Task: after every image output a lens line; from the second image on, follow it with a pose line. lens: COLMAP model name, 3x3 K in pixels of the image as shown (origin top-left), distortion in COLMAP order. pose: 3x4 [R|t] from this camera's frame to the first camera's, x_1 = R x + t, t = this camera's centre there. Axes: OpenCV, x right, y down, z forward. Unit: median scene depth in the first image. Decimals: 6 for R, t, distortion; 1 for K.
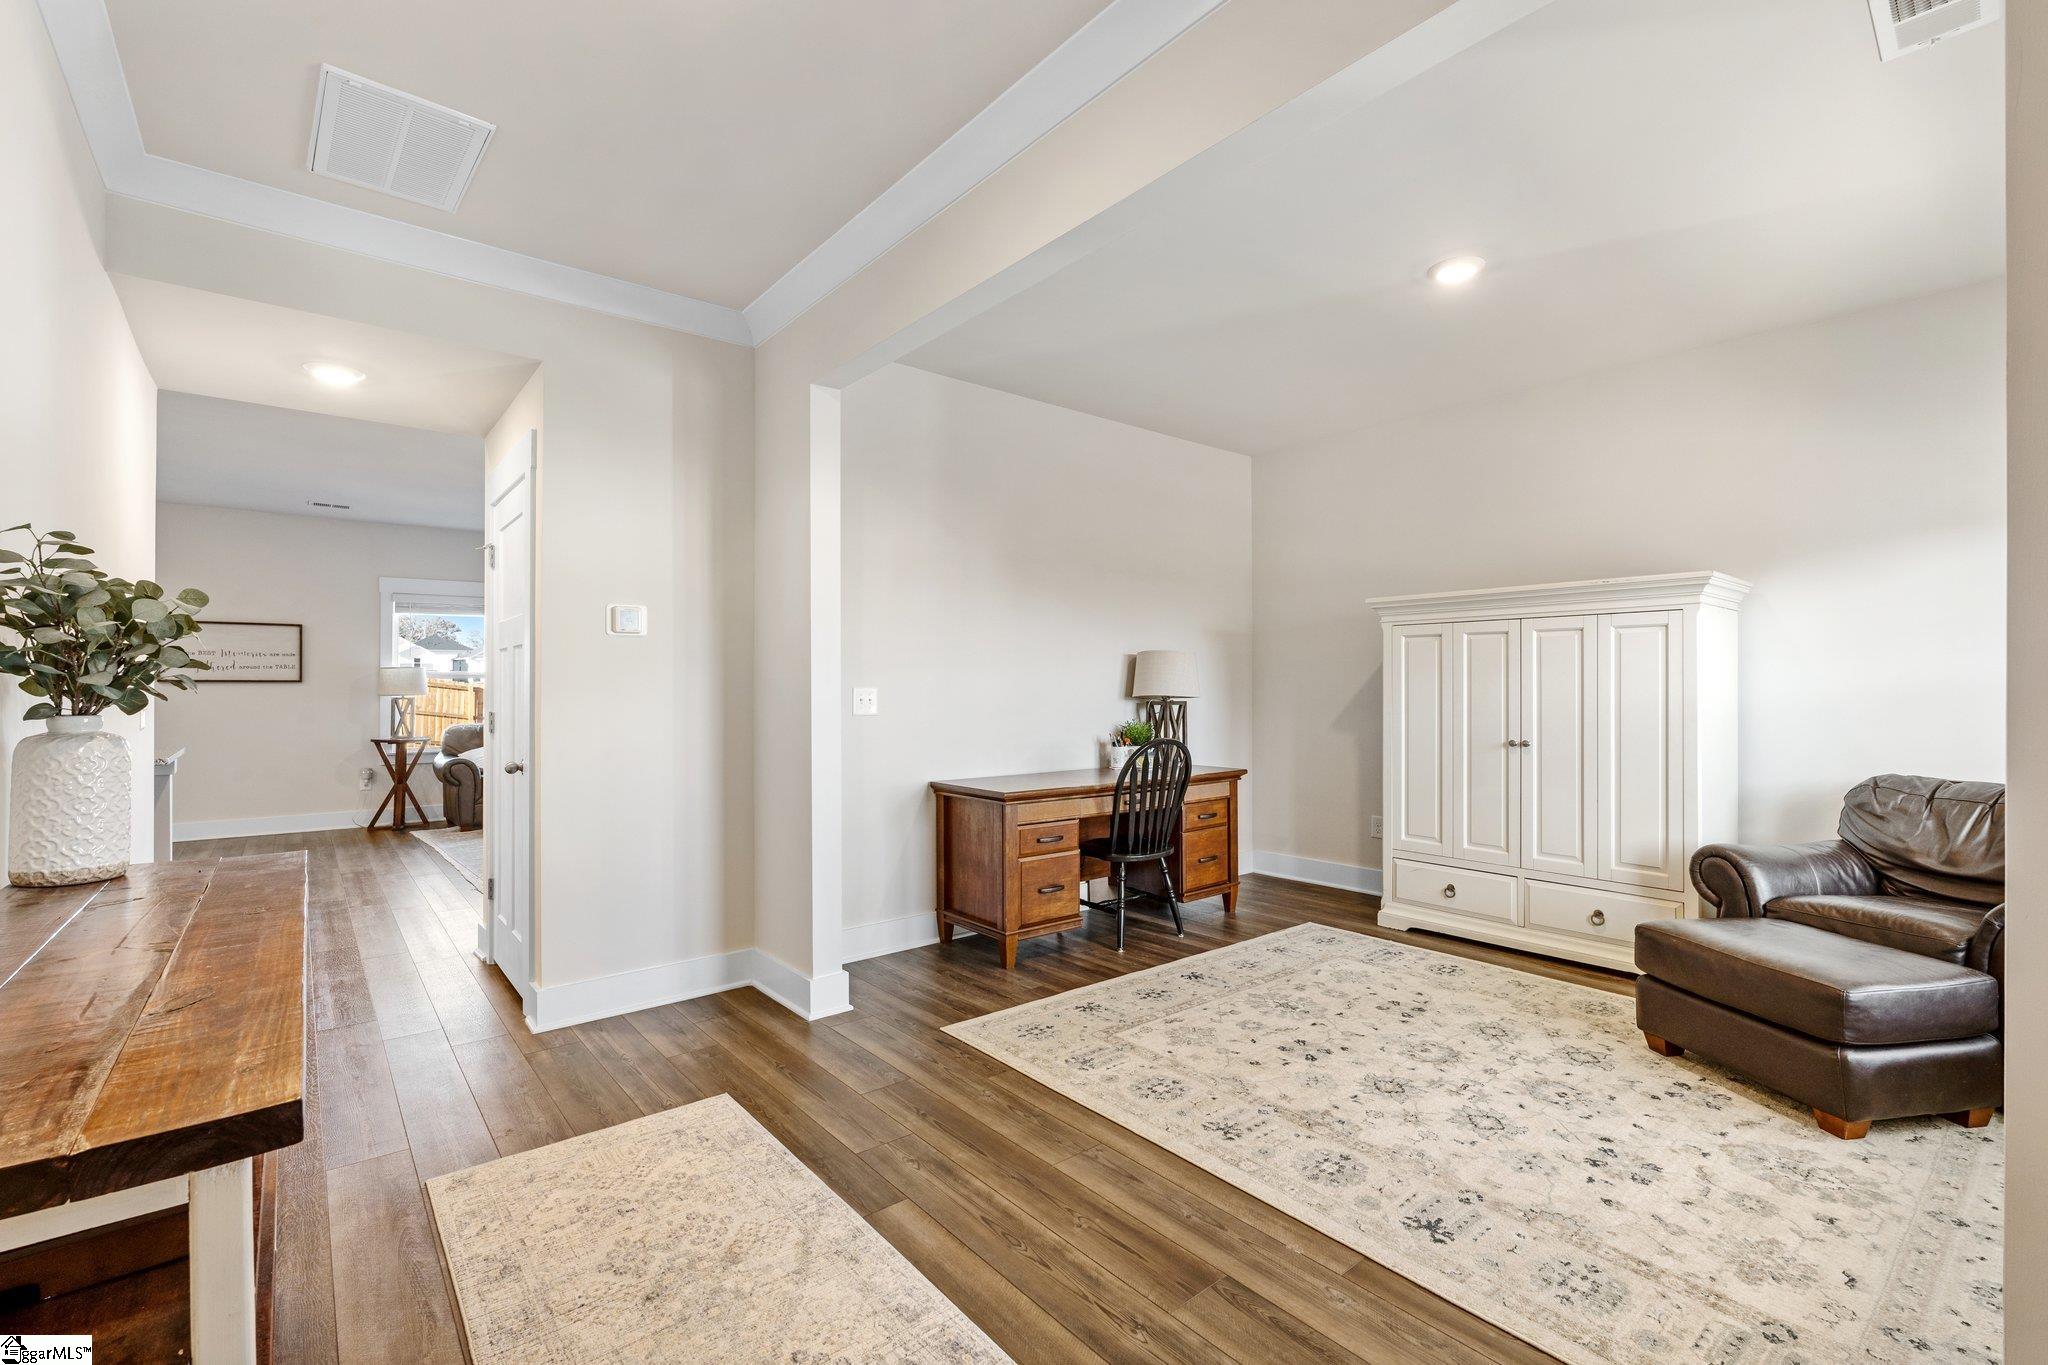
lens RADIAL K [[888.3, 0, 1024.2], [0, 888.3, 693.4], [0, 0, 1]] dist [-0.005412, -0.000064]
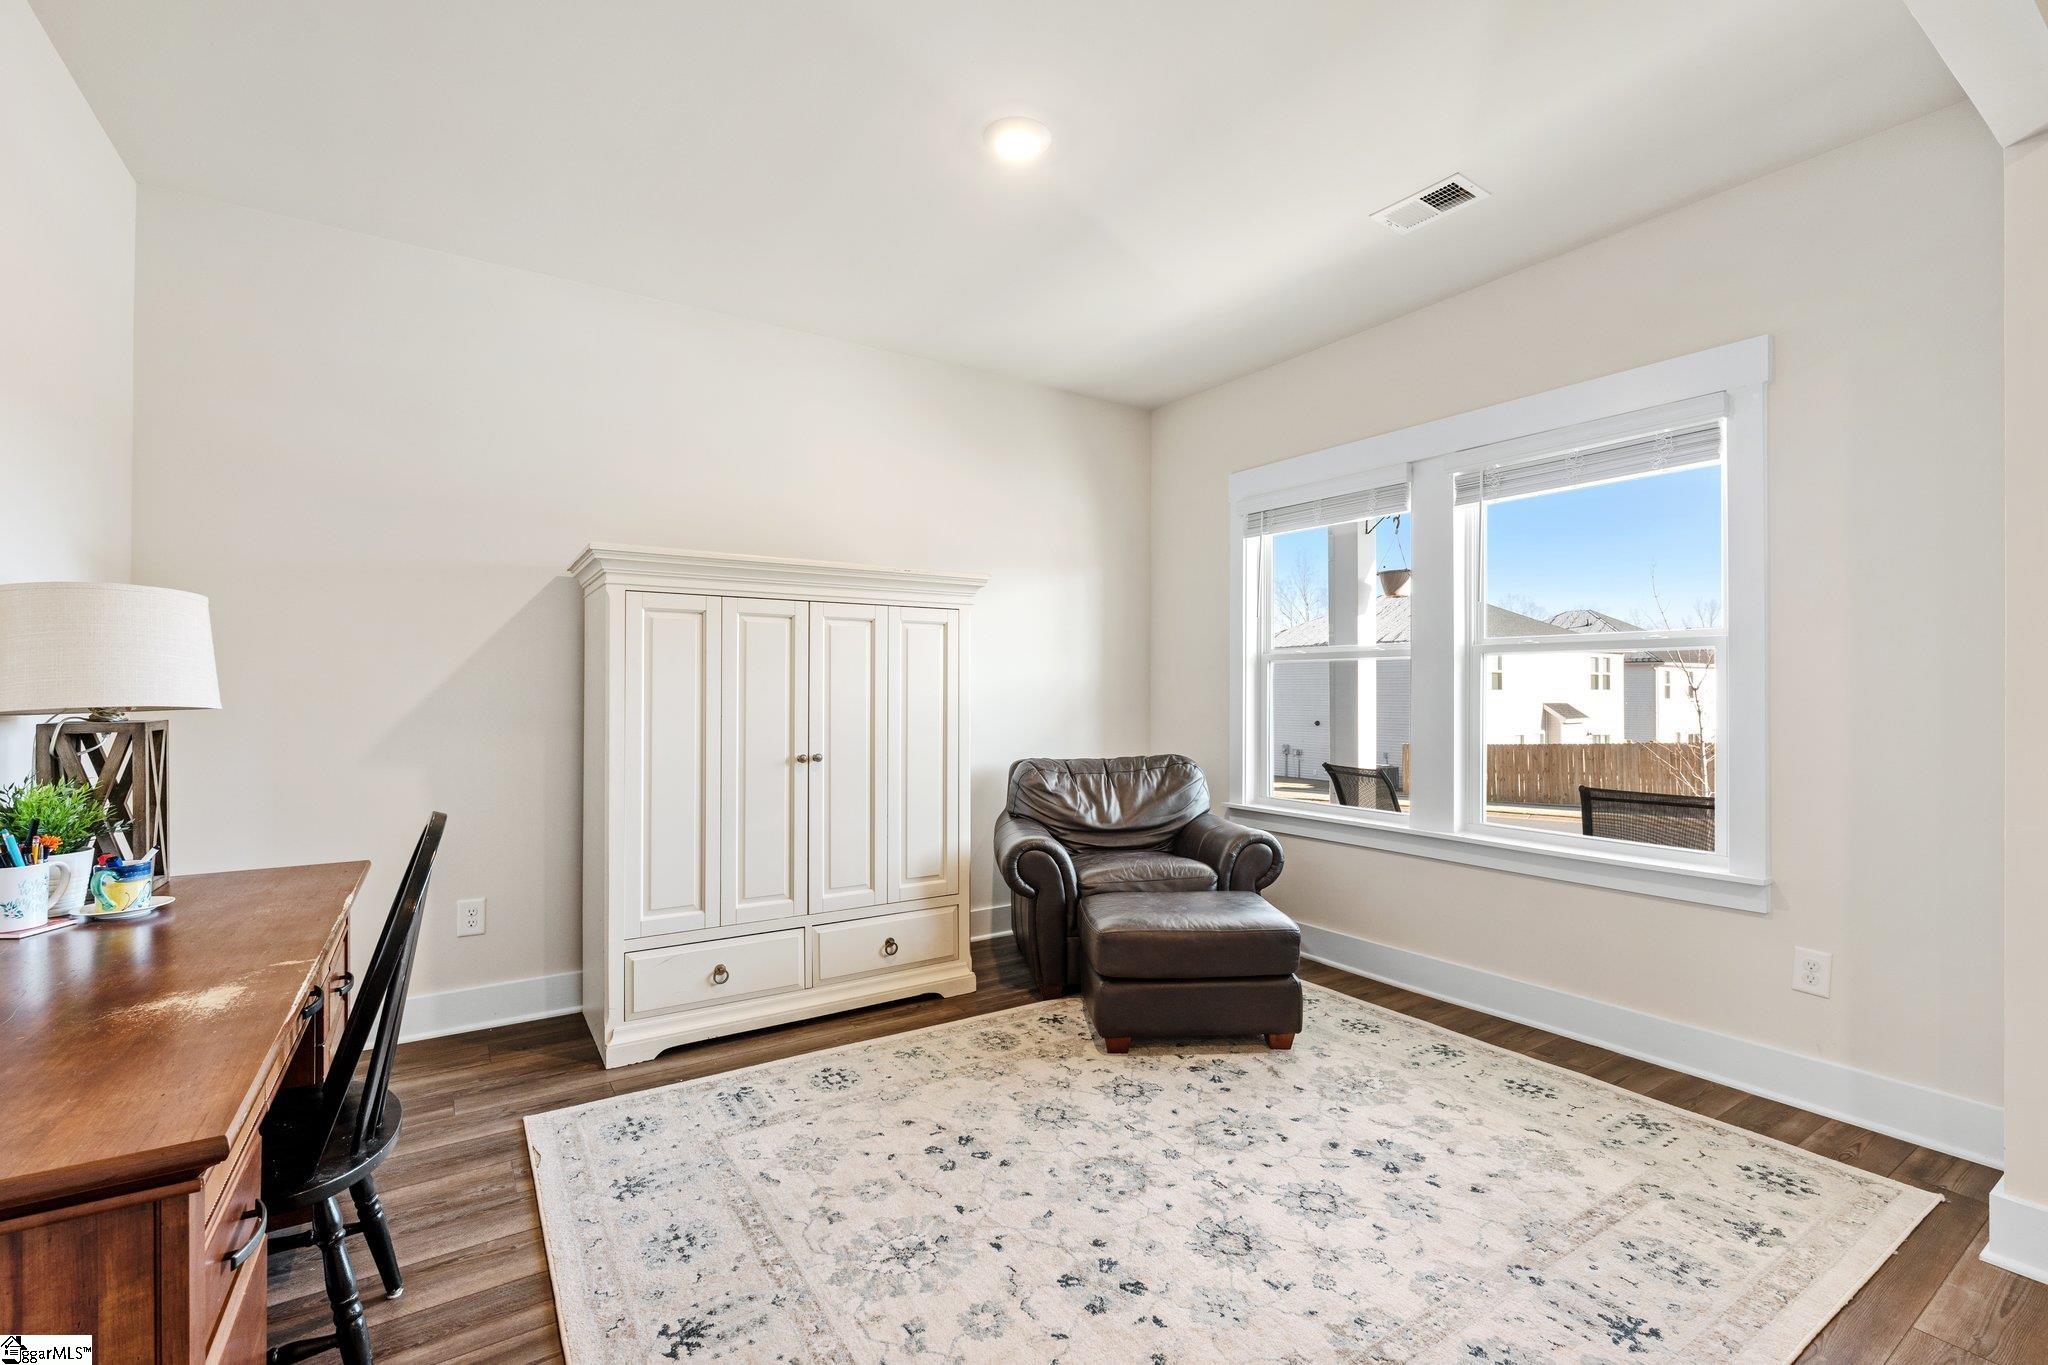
lens RADIAL K [[893.9, 0, 1017.6], [0, 893.9, 679.1], [0, 0, 1]] dist [-0.005620, -0.000163]
pose [[0.108569, 0.013397, 0.993999, -0.295656], [0.007186, 0.999872, -0.014261, -0.002042], [-0.994063, 0.008691, 0.108459, 0.979282]]
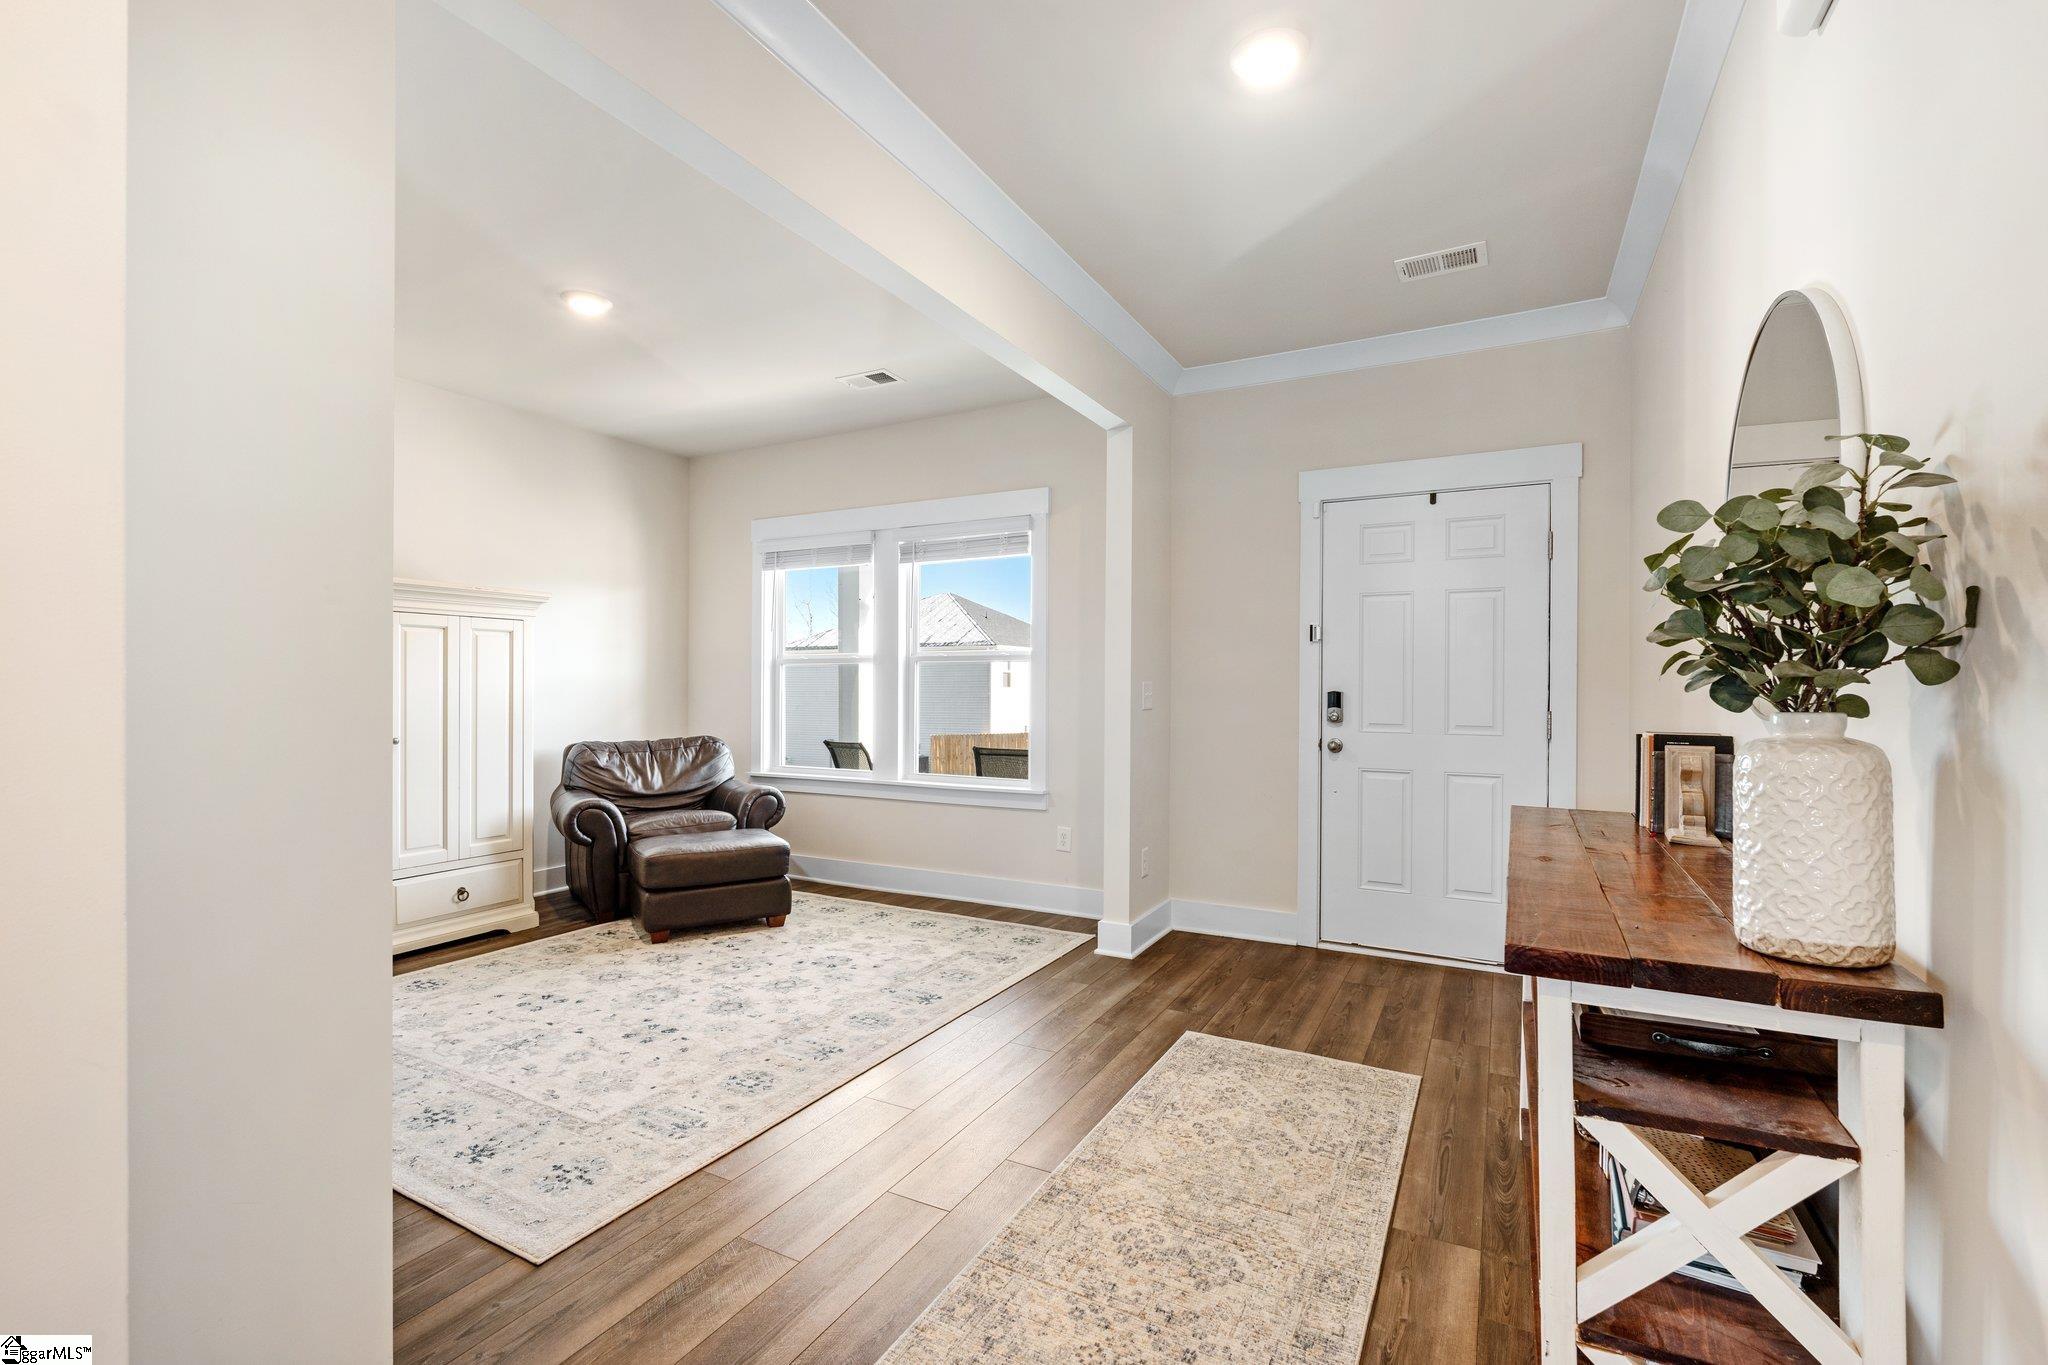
lens RADIAL K [[899.7, 0, 1017.3], [0, 899.7, 687.9], [0, 0, 1]] dist [-0.004176, -0.000287]
pose [[-0.372585, 0.001111, 0.927997, -0.802916], [0.007347, 0.999971, 0.001753, 0.002470], [-0.927969, 0.007471, -0.372582, 0.981748]]
